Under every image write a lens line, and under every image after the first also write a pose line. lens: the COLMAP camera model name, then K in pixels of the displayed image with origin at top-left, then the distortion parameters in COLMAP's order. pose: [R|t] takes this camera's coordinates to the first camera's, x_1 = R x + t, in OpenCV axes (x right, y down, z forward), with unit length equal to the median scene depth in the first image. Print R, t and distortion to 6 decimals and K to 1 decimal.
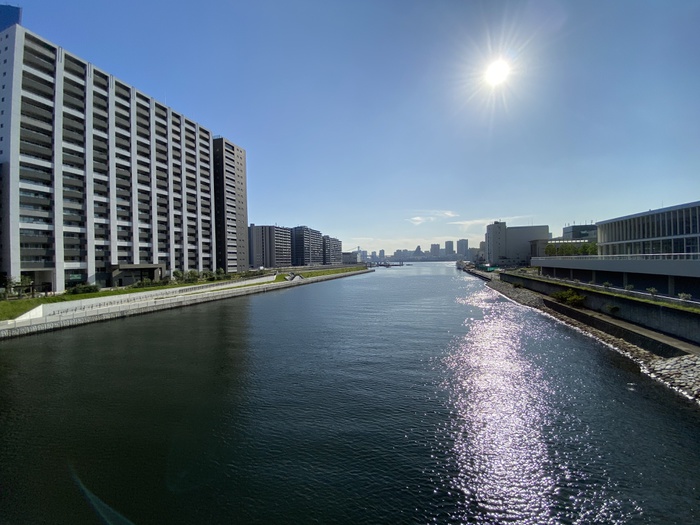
lens RADIAL K [[280.8, 0, 354.5], [0, 280.8, 263.9], [0, 0, 1]] dist [-0.019778, -0.005060]
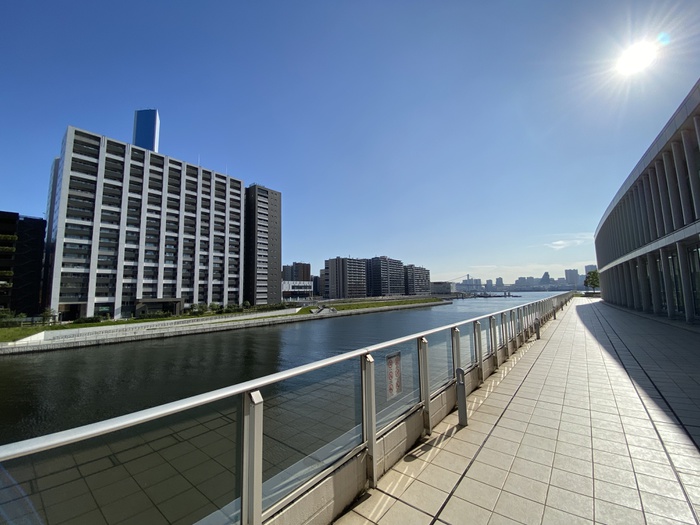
lens RADIAL K [[280.8, 0, 351.3], [0, 280.8, 264.0], [0, 0, 1]] dist [-0.019778, -0.005060]
pose [[0.937584, -0.037147, -0.345768, 0.402692], [0.000709, 0.994481, -0.104918, -0.019519], [0.347757, 0.098124, 0.932436, 0.157775]]
